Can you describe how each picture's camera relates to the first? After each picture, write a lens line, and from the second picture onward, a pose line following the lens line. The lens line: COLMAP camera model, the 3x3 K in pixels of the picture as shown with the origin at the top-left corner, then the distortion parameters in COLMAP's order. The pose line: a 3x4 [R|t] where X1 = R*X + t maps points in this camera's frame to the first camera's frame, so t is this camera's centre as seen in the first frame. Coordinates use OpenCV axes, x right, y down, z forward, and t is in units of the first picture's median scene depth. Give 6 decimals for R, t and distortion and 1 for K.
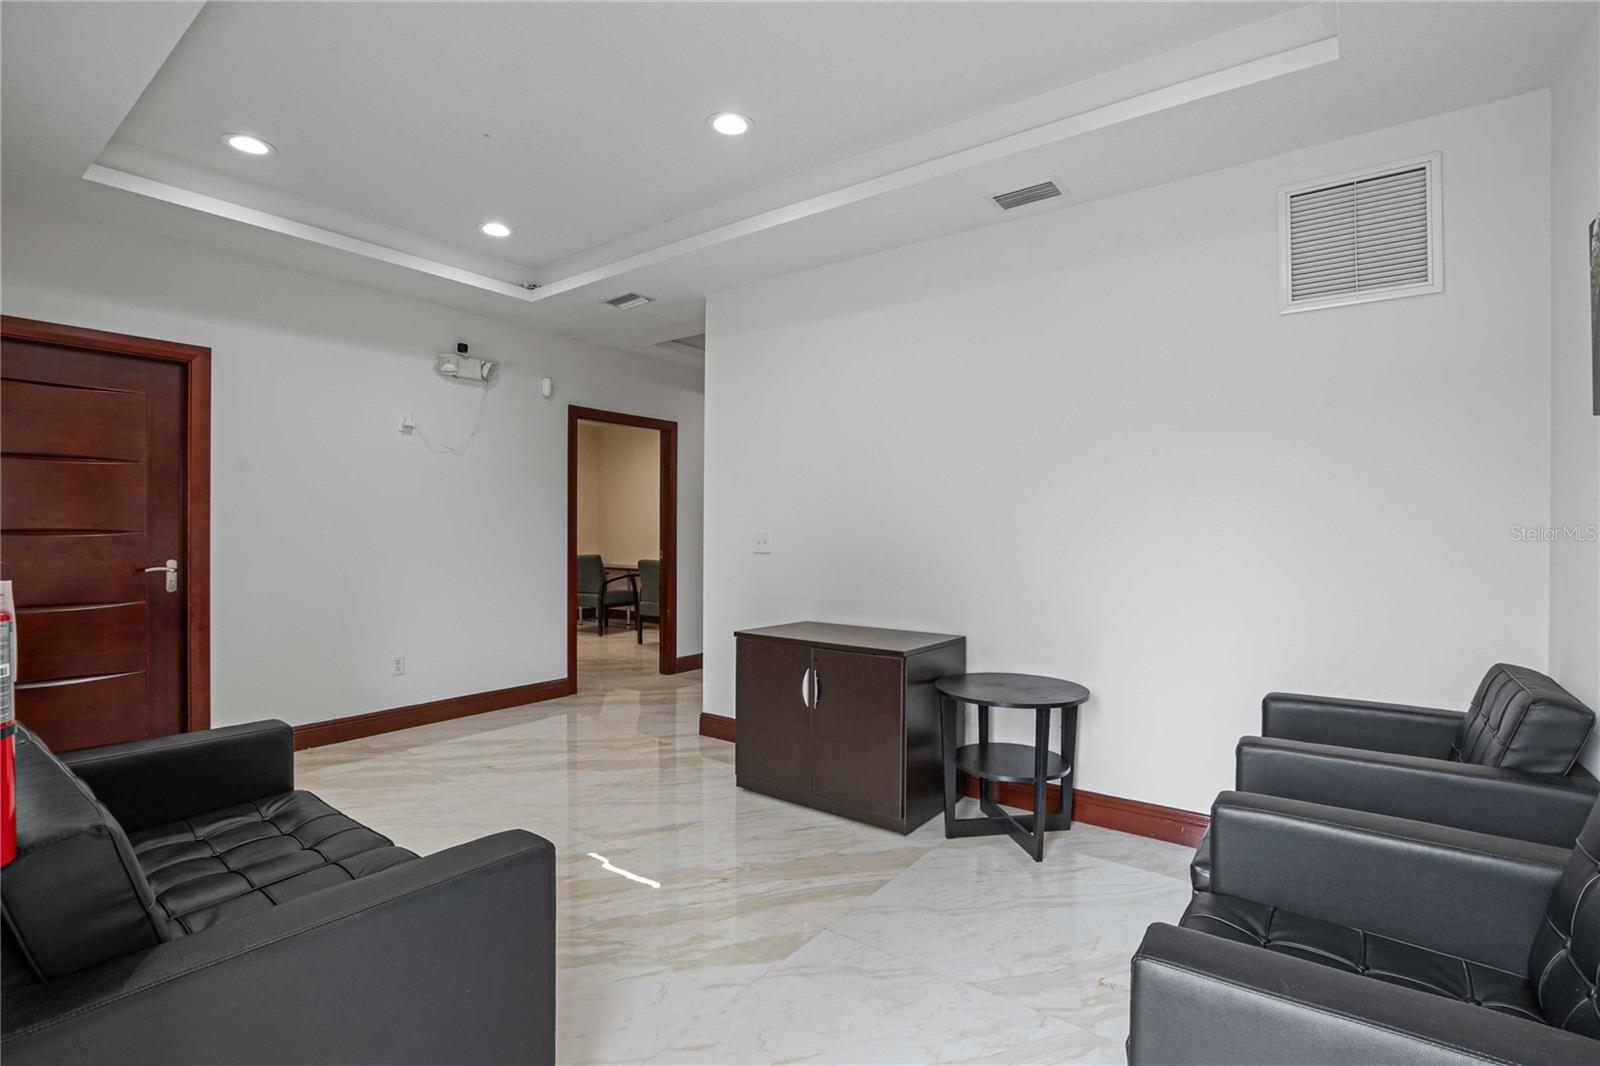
lens RADIAL K [[743.9, 0, 814.5], [0, 743.9, 531.6], [0, 0, 1]] dist [-0.026896, -0.001268]
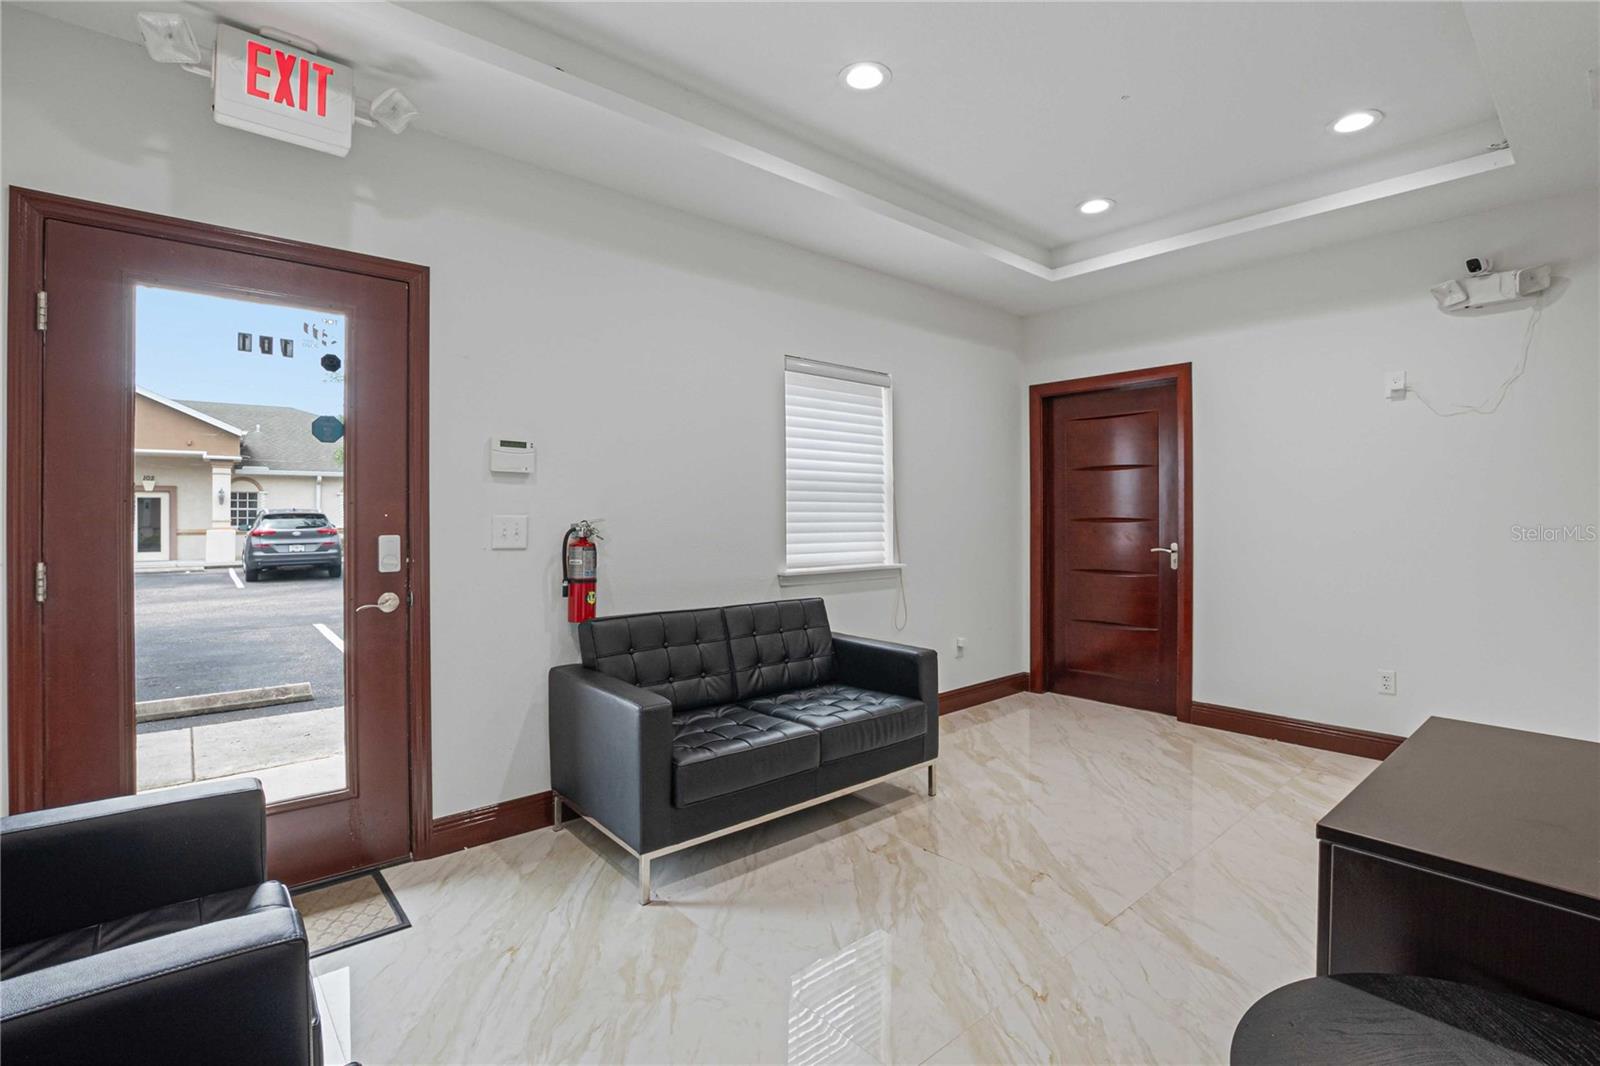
lens RADIAL K [[734.2, 0, 805.0], [0, 734.2, 511.3], [0, 0, 1]] dist [-0.017216, -0.000420]
pose [[-0.223231, -0.012461, -0.974686, 0.447025], [0.000845, 0.999915, -0.012977, 0.000173], [0.974765, -0.003720, -0.223201, 0.657015]]
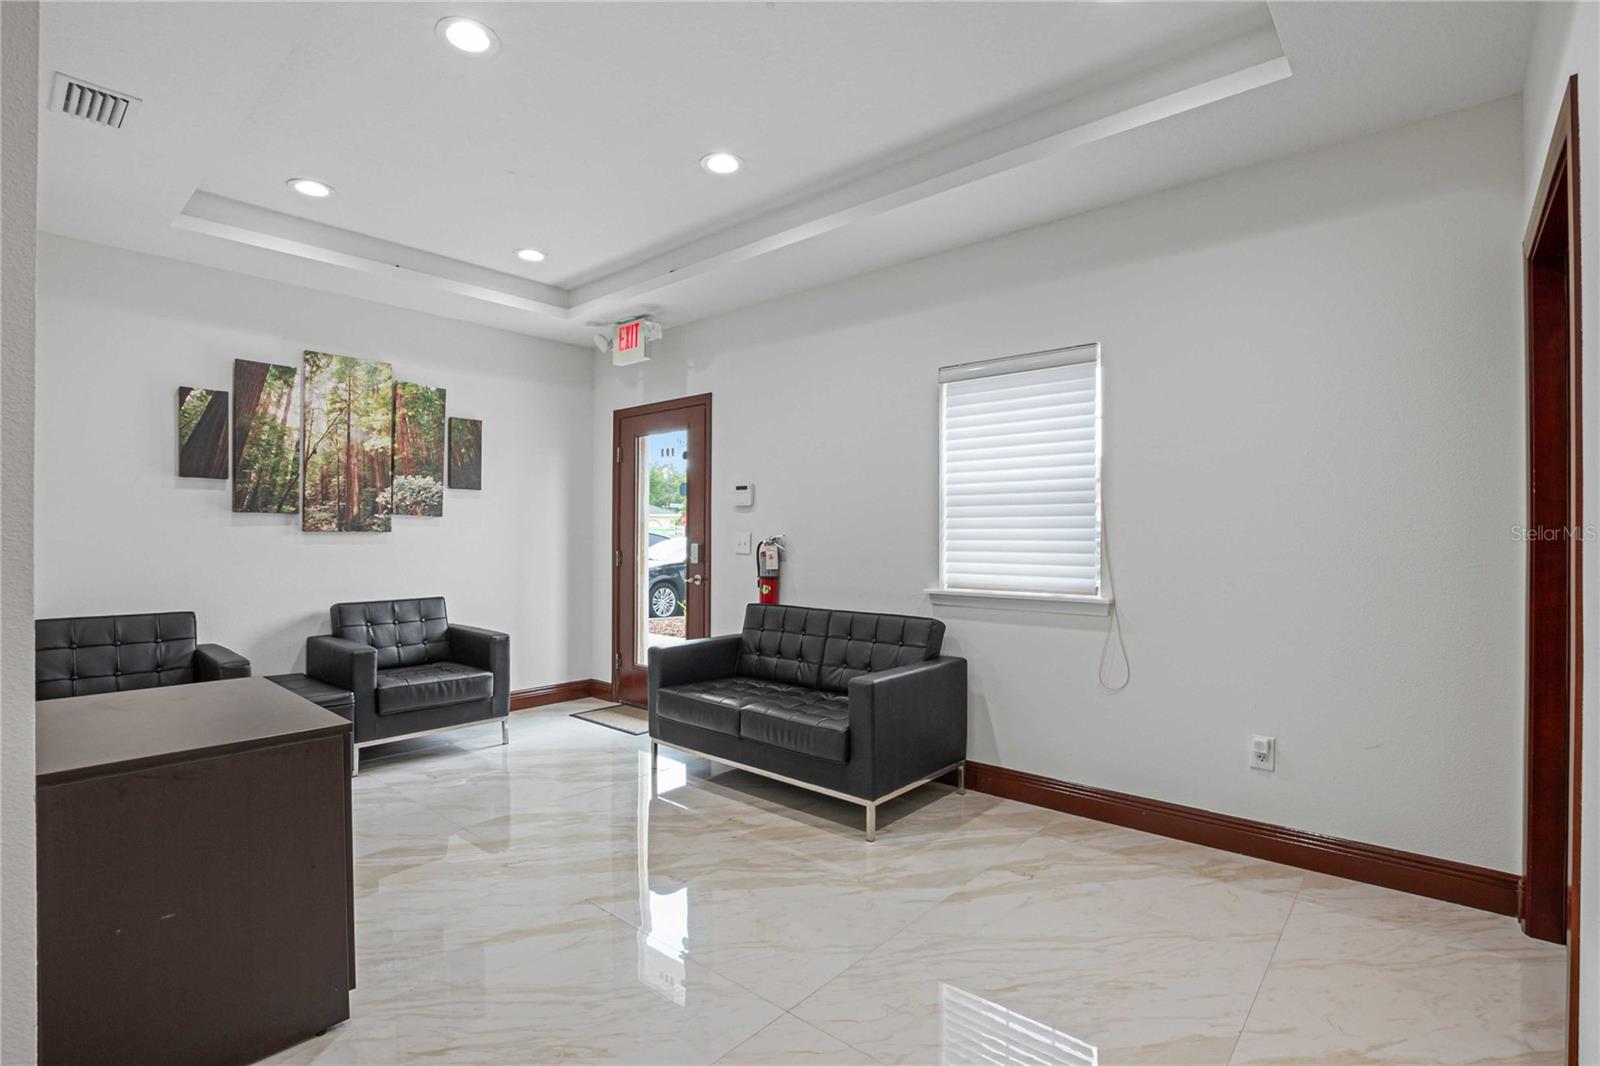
lens RADIAL K [[743.9, 0, 814.0], [0, 743.9, 531.6], [0, 0, 1]] dist [-0.026896, -0.001268]
pose [[-0.997641, -0.007910, 0.068195, -0.442152], [-0.008331, 0.999948, -0.005897, -0.001057], [-0.068145, -0.006451, -0.997655, 1.420481]]
